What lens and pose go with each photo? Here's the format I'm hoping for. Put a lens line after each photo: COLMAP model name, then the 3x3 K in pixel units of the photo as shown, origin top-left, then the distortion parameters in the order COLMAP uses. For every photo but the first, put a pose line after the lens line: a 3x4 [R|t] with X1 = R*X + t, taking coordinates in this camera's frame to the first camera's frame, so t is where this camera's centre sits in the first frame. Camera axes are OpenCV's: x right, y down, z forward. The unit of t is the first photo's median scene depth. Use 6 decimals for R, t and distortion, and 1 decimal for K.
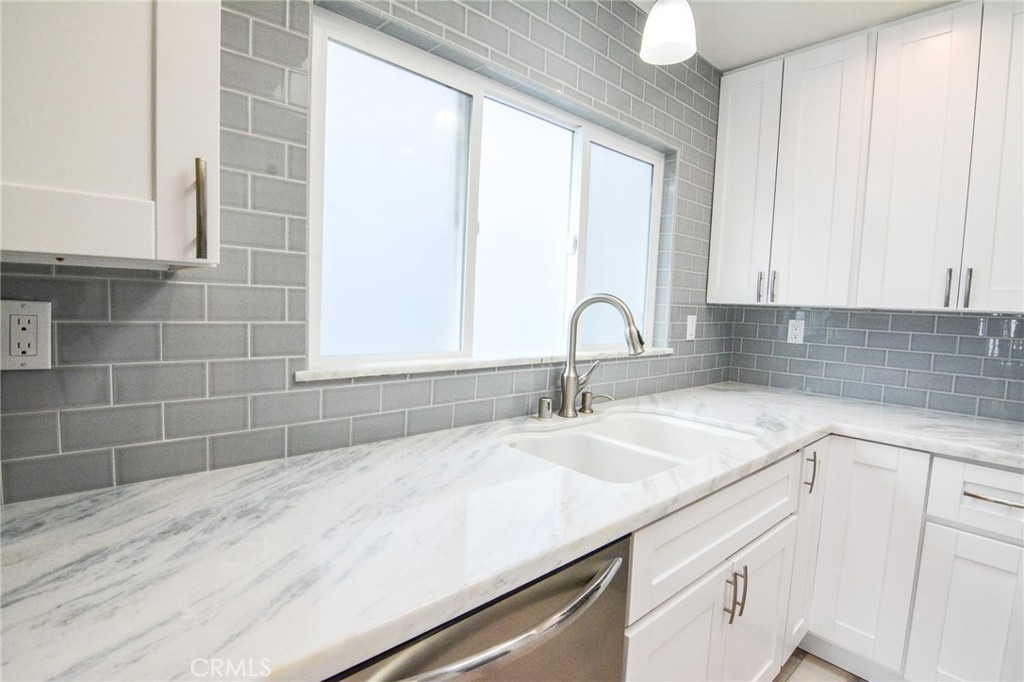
lens RADIAL K [[493.7, 0, 504.8], [0, 493.7, 342.1], [0, 0, 1]] dist [-0.009906, -0.008272]
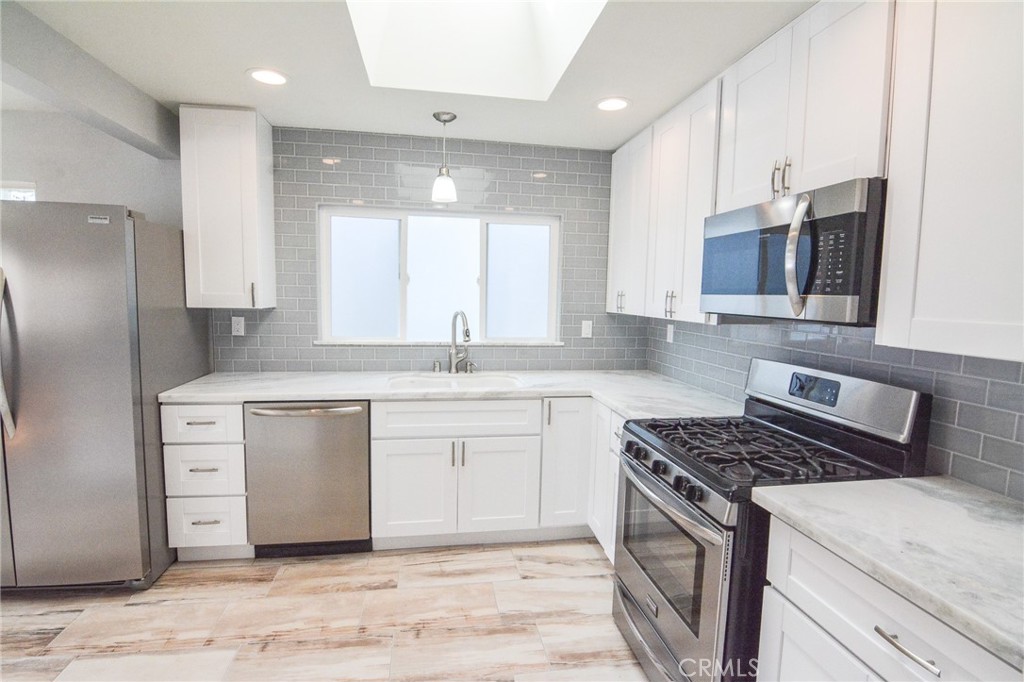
lens RADIAL K [[493.7, 0, 505.4], [0, 493.7, 342.6], [0, 0, 1]] dist [-0.009906, -0.008272]
pose [[0.844217, 0.033461, -0.534955, 1.398920], [-0.031309, 0.999424, 0.013104, -0.000819], [0.535086, 0.005686, 0.844779, -0.550578]]
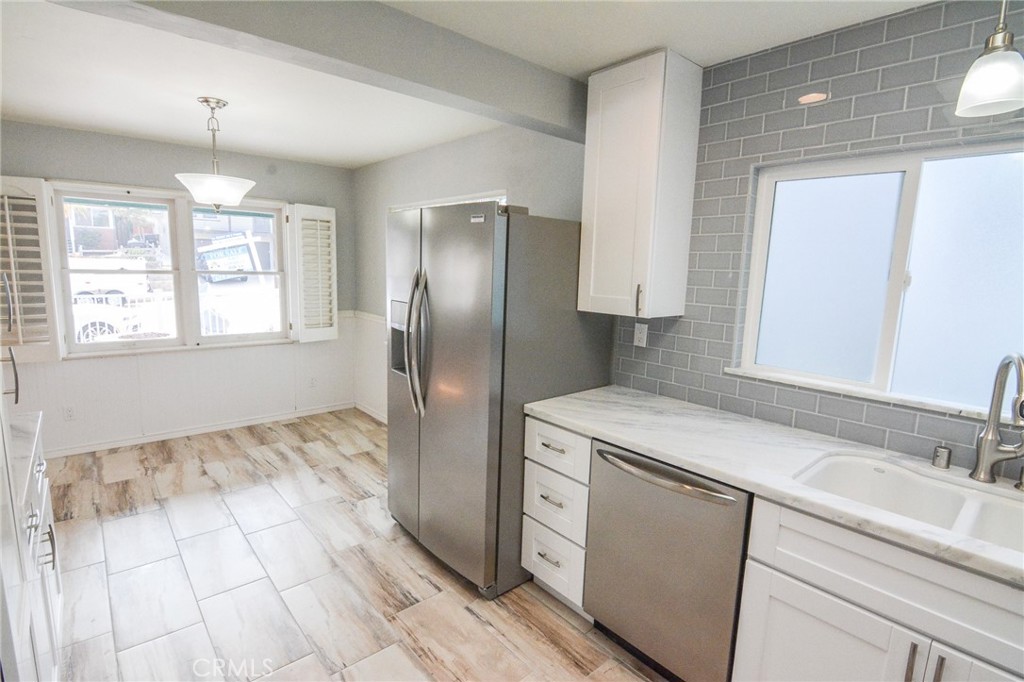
lens RADIAL K [[493.7, 0, 507.6], [0, 493.7, 342.3], [0, 0, 1]] dist [-0.009906, -0.008272]
pose [[-0.011734, 0.113052, -0.993520, 1.064873], [-0.107335, 0.987705, 0.113658, -0.117729], [0.994154, 0.107973, 0.000544, 0.090467]]
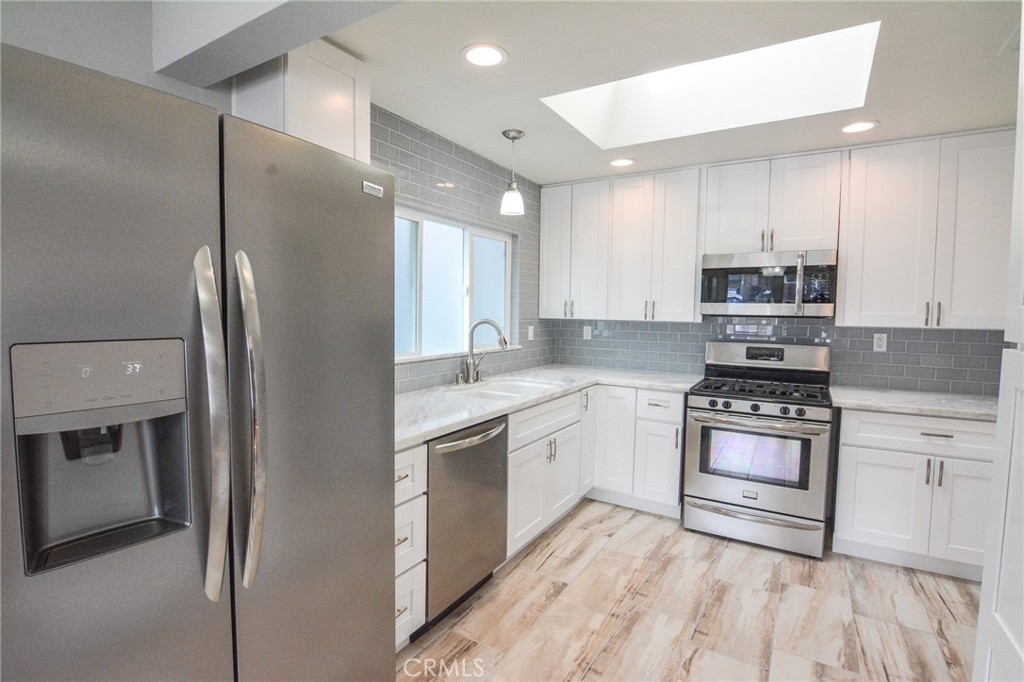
lens RADIAL K [[493.7, 0, 506.2], [0, 493.7, 341.3], [0, 0, 1]] dist [-0.009906, -0.008272]
pose [[0.957093, -0.043839, 0.286447, -0.294576], [0.045871, 0.998947, -0.000387, -0.005687], [-0.286128, 0.013510, 0.958096, -0.922281]]
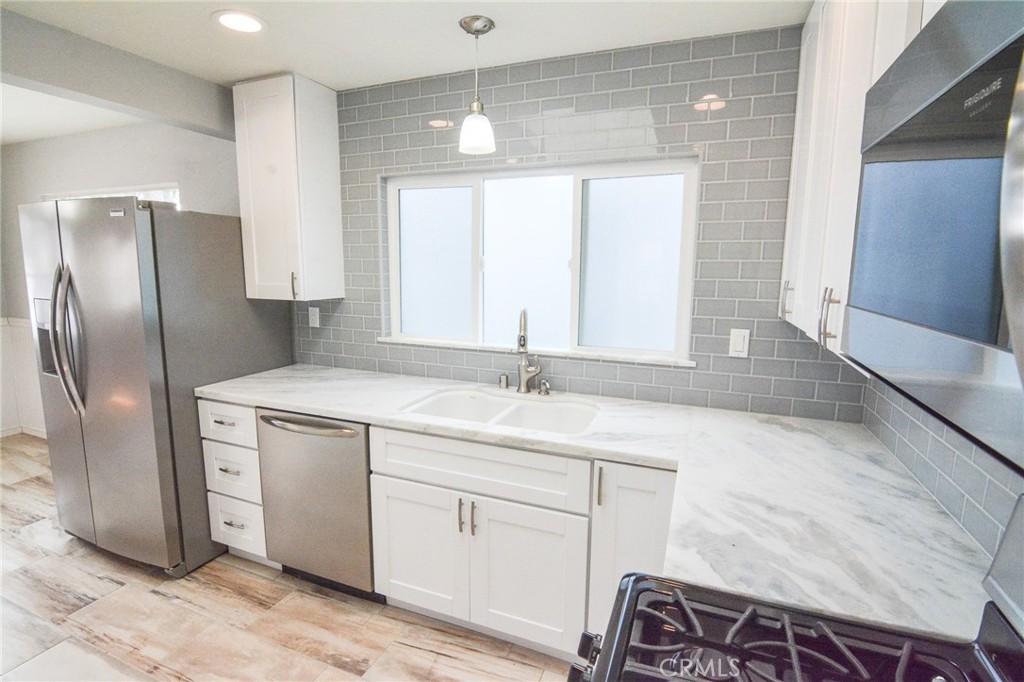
lens RADIAL K [[493.7, 0, 507.6], [0, 493.7, 343.1], [0, 0, 1]] dist [-0.009906, -0.008272]
pose [[0.441939, 0.105635, -0.890803, 1.424177], [-0.064041, 0.994224, 0.086127, -0.114388], [0.894756, 0.018985, 0.446152, 0.341590]]
